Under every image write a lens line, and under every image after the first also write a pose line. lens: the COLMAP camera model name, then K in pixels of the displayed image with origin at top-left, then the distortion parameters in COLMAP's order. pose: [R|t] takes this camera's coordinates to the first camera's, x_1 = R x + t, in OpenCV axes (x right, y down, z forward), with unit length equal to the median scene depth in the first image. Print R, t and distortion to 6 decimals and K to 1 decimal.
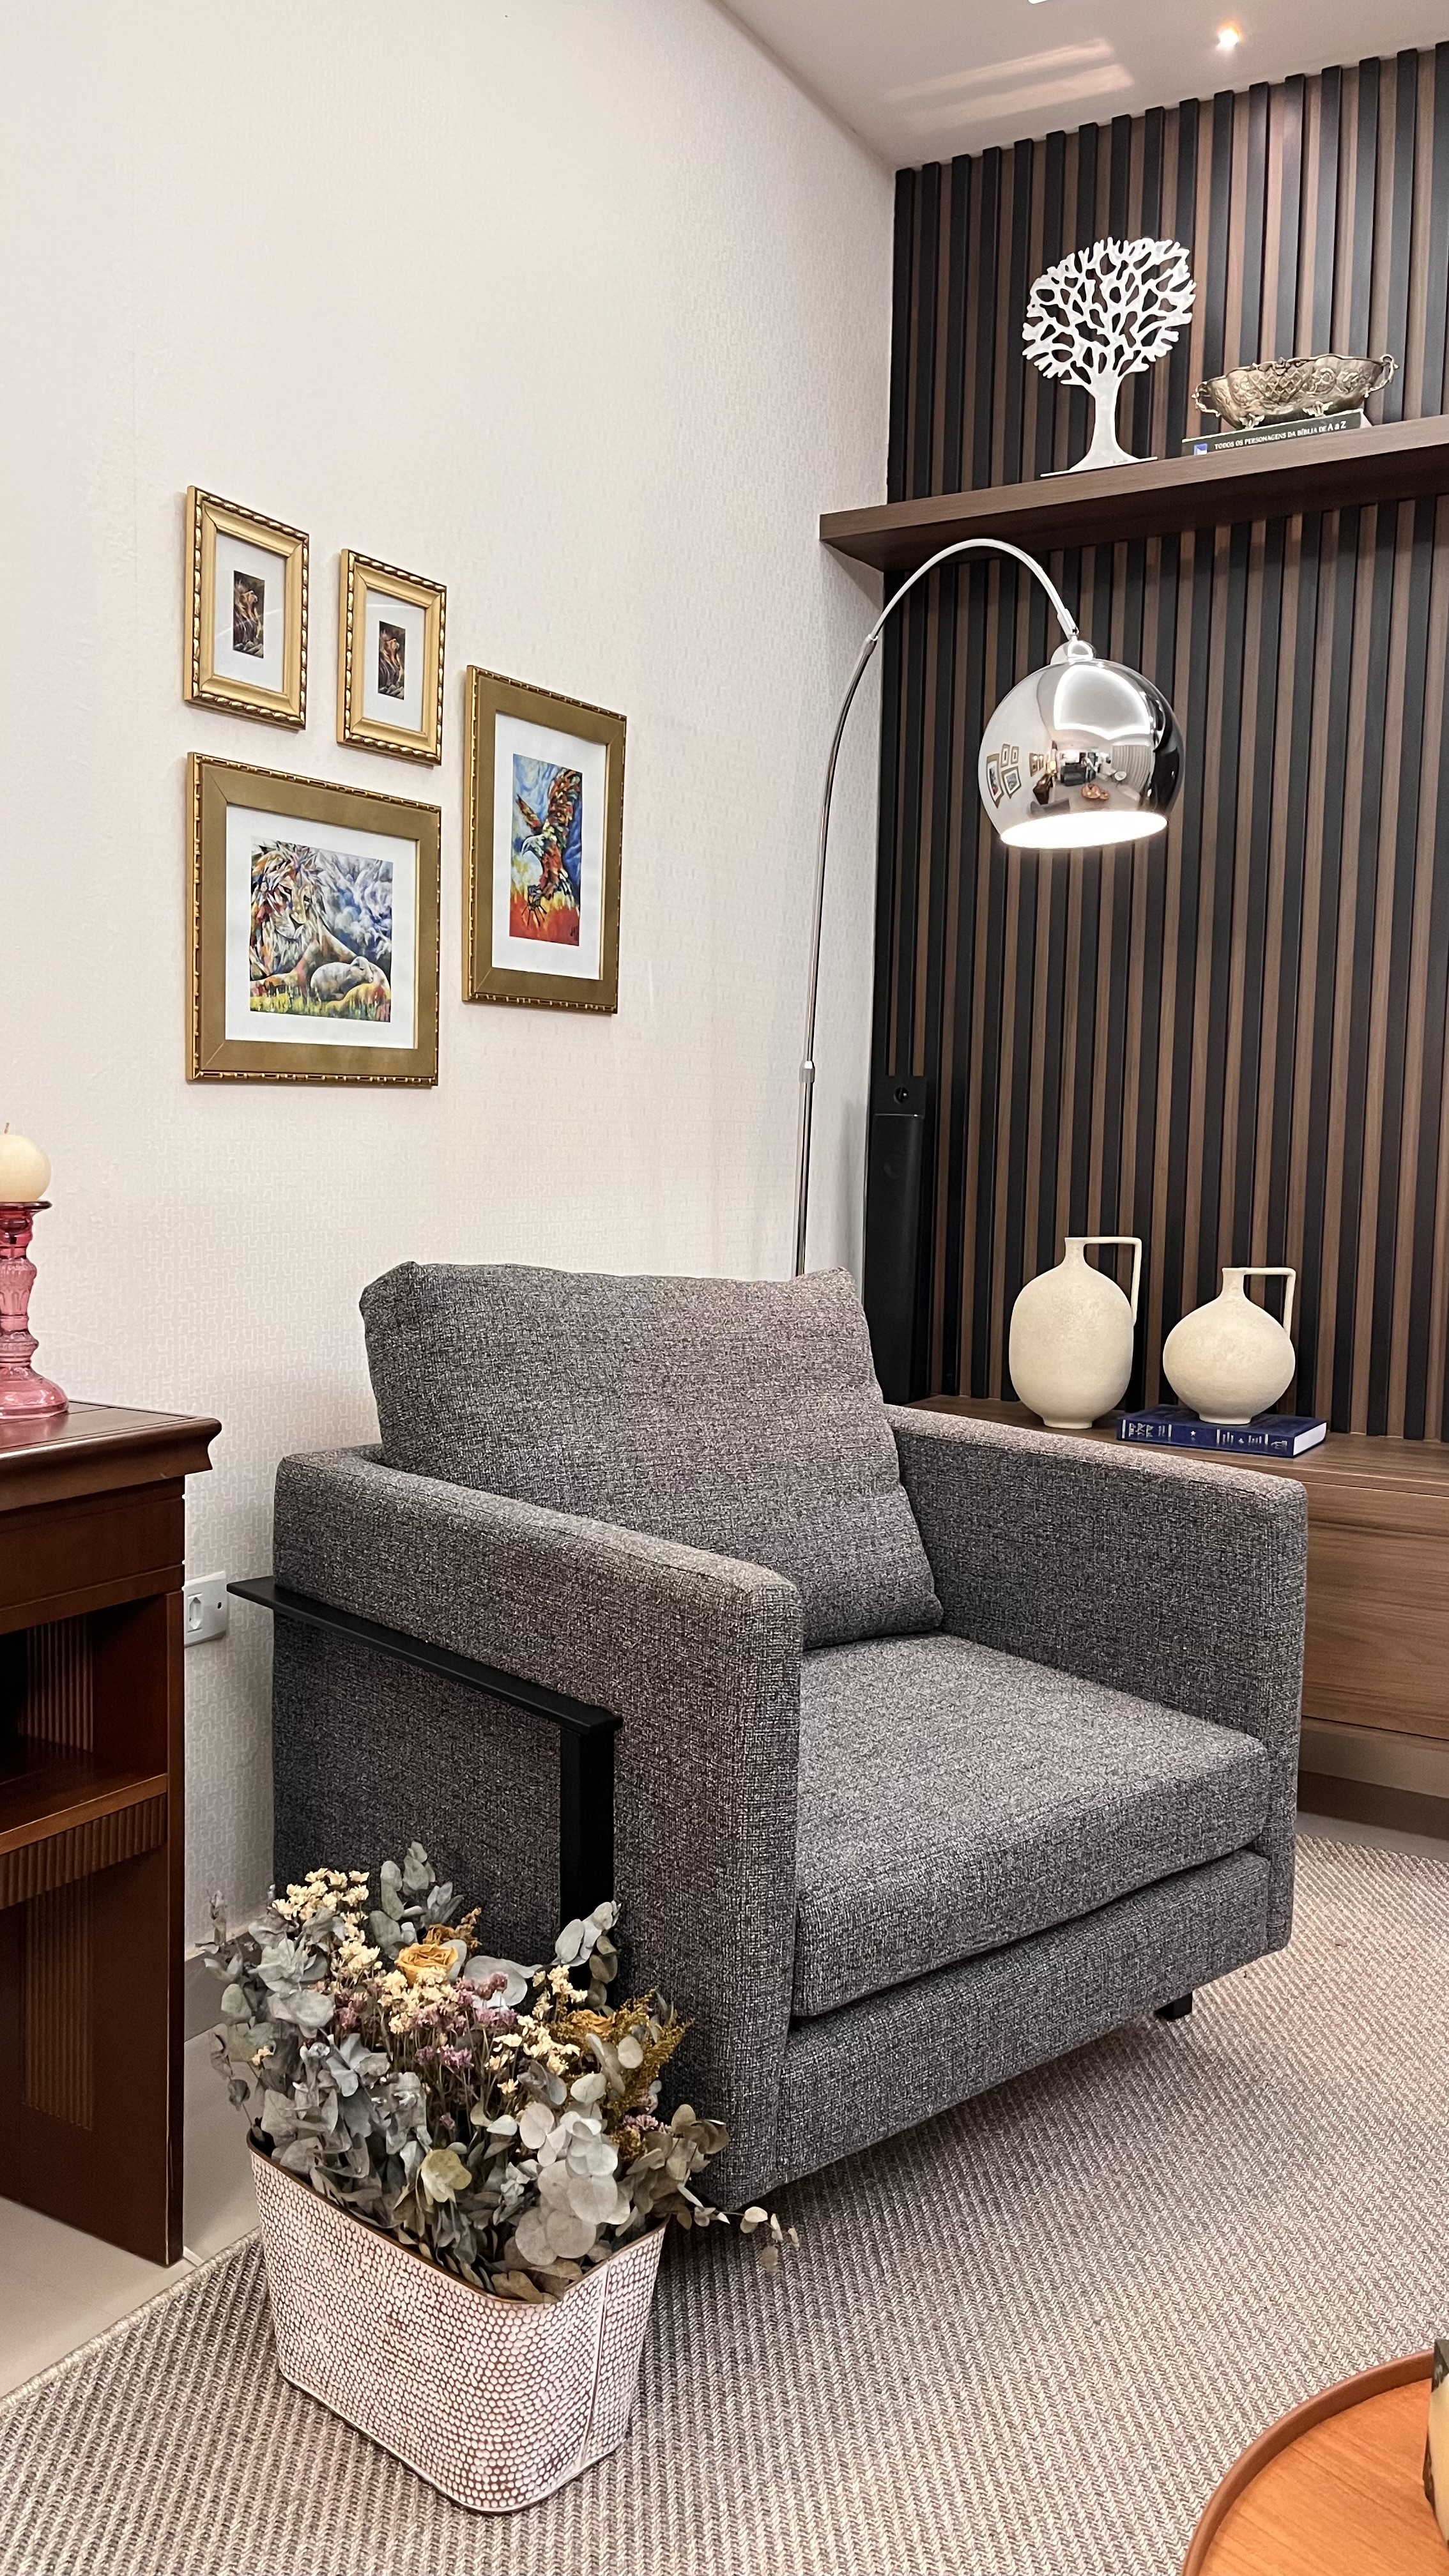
lens RADIAL K [[1933.9, 0, 720.7], [0, 1933.9, 1297.3], [0, 0, 1]] dist [0.049948, -0.066302]
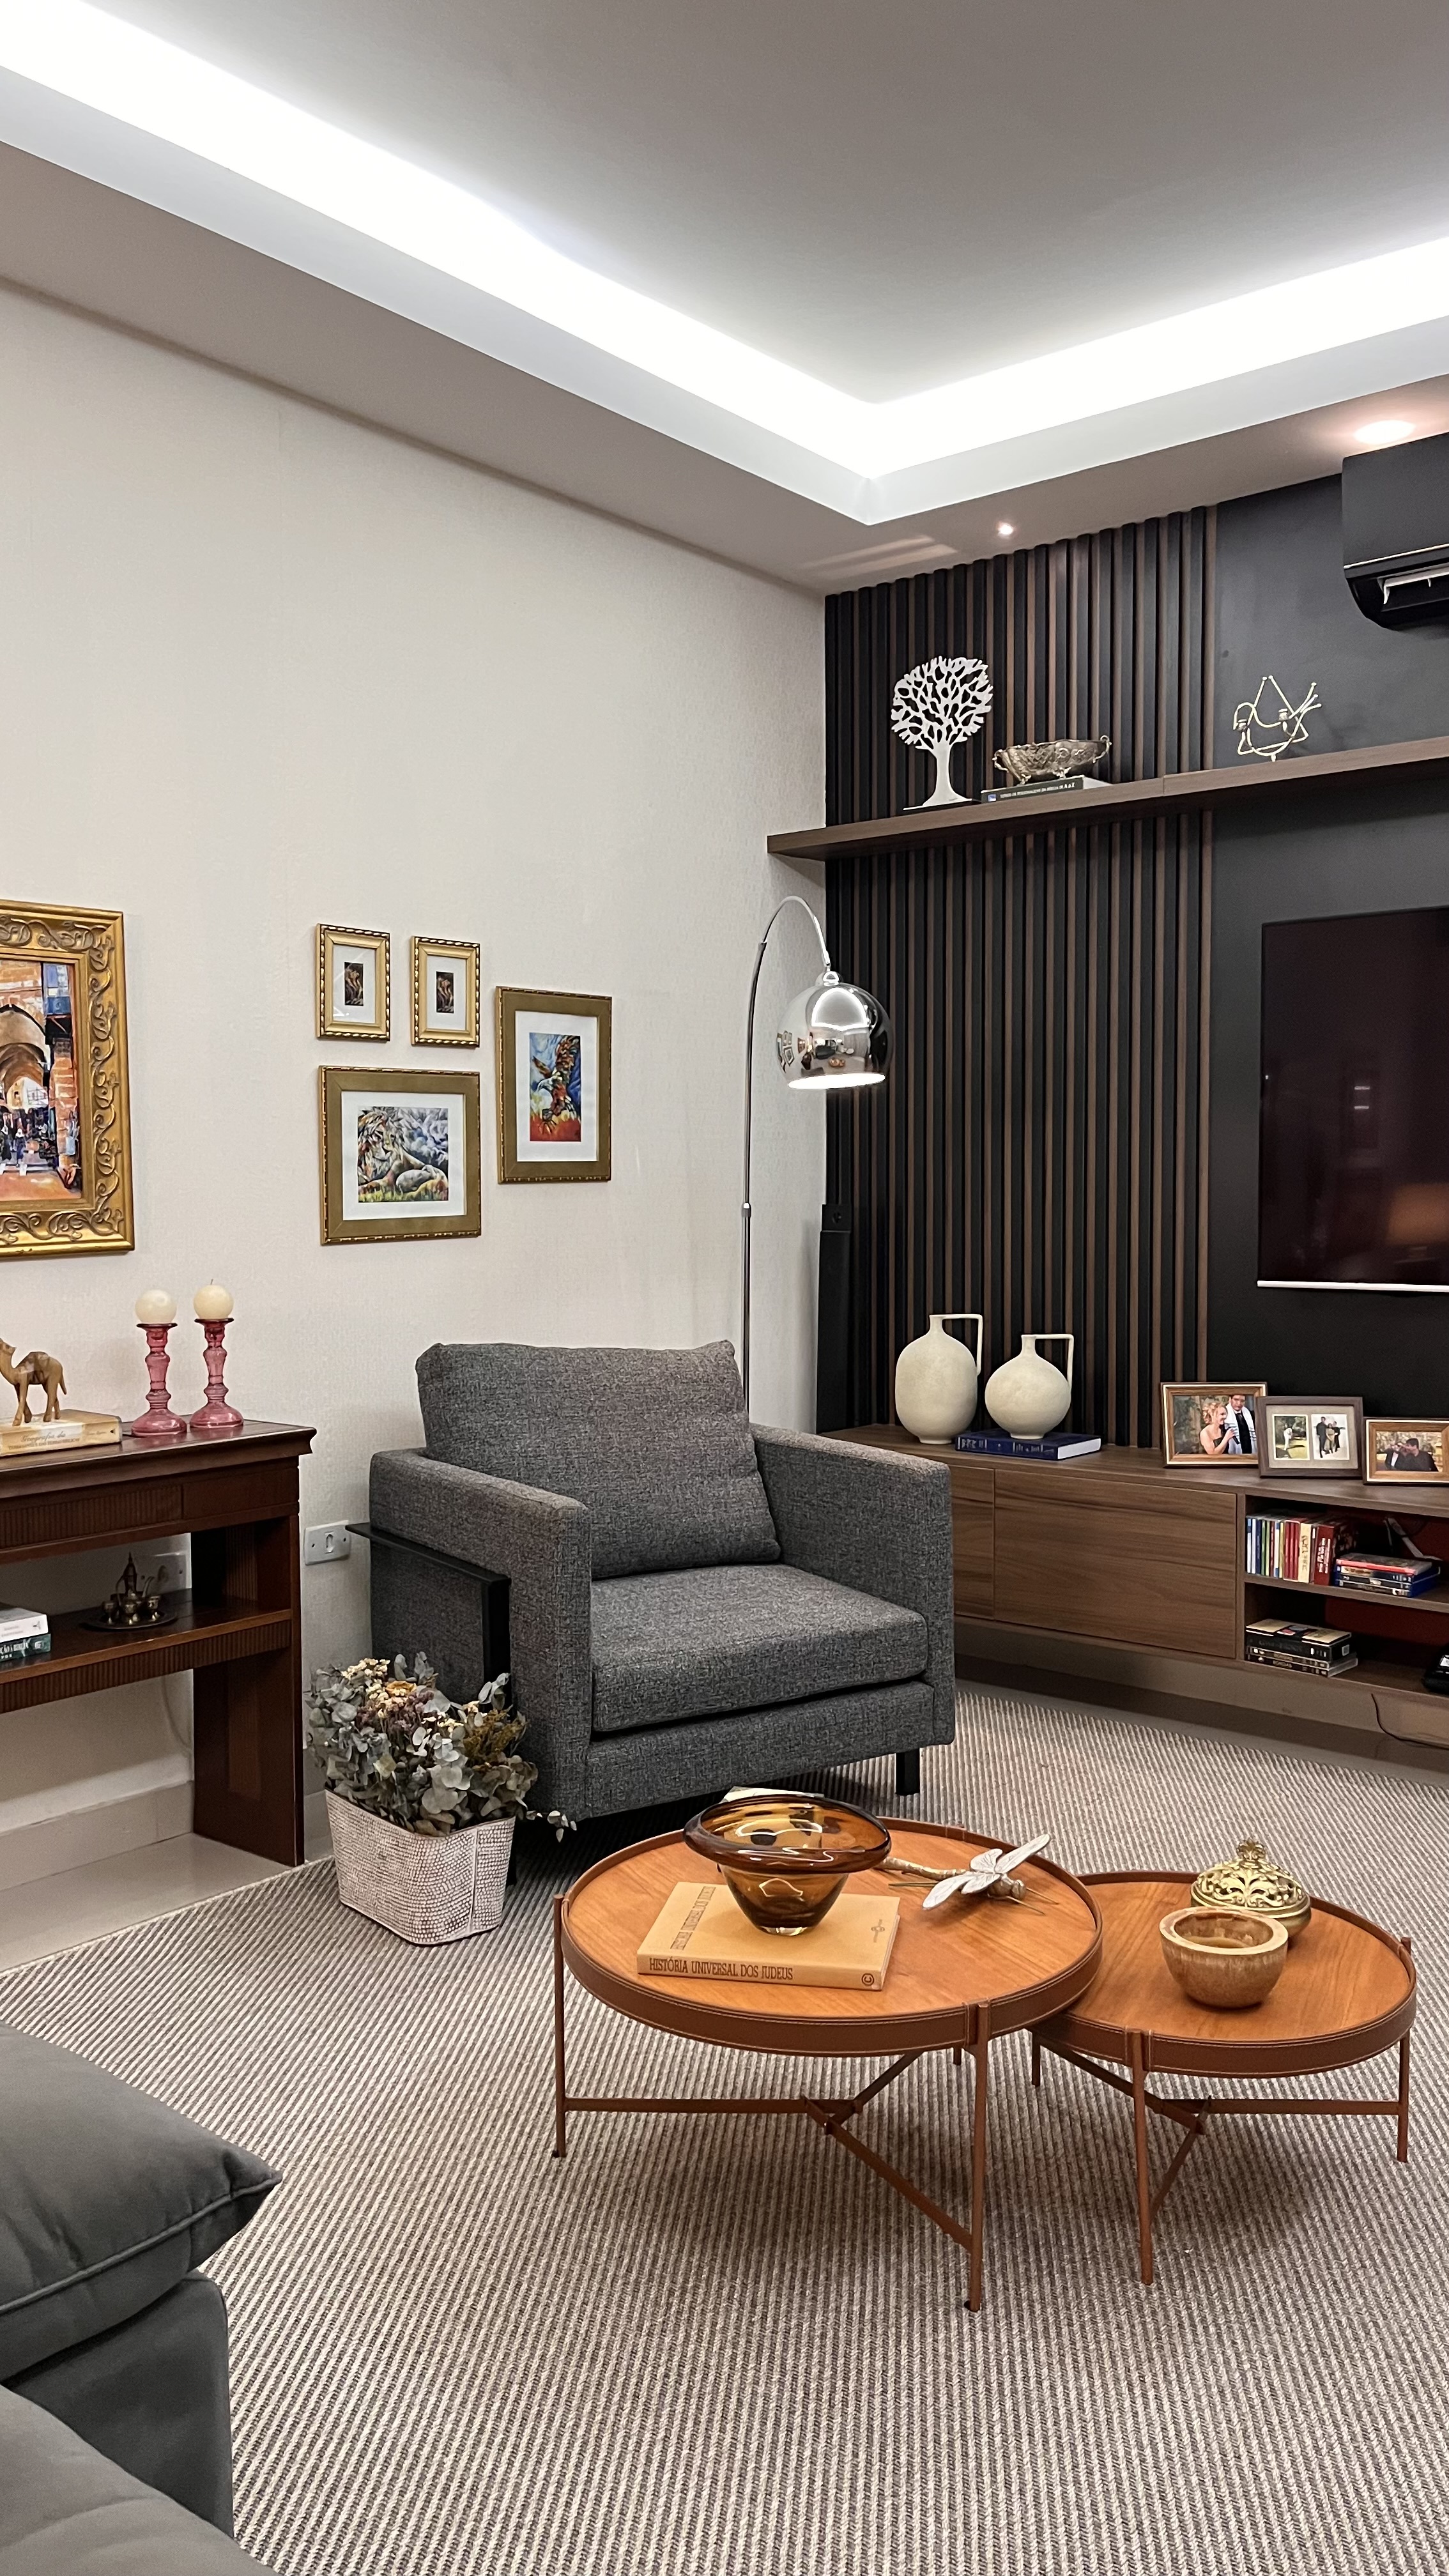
lens RADIAL K [[1933.9, 0, 744.5], [0, 1933.9, 1291.4], [0, 0, 1]] dist [0.049948, -0.066302]
pose [[0.989219, -0.016832, -0.145475, 0.329081], [0.012418, 0.999436, -0.031199, -0.006203], [0.145918, 0.029056, 0.988870, -0.632277]]
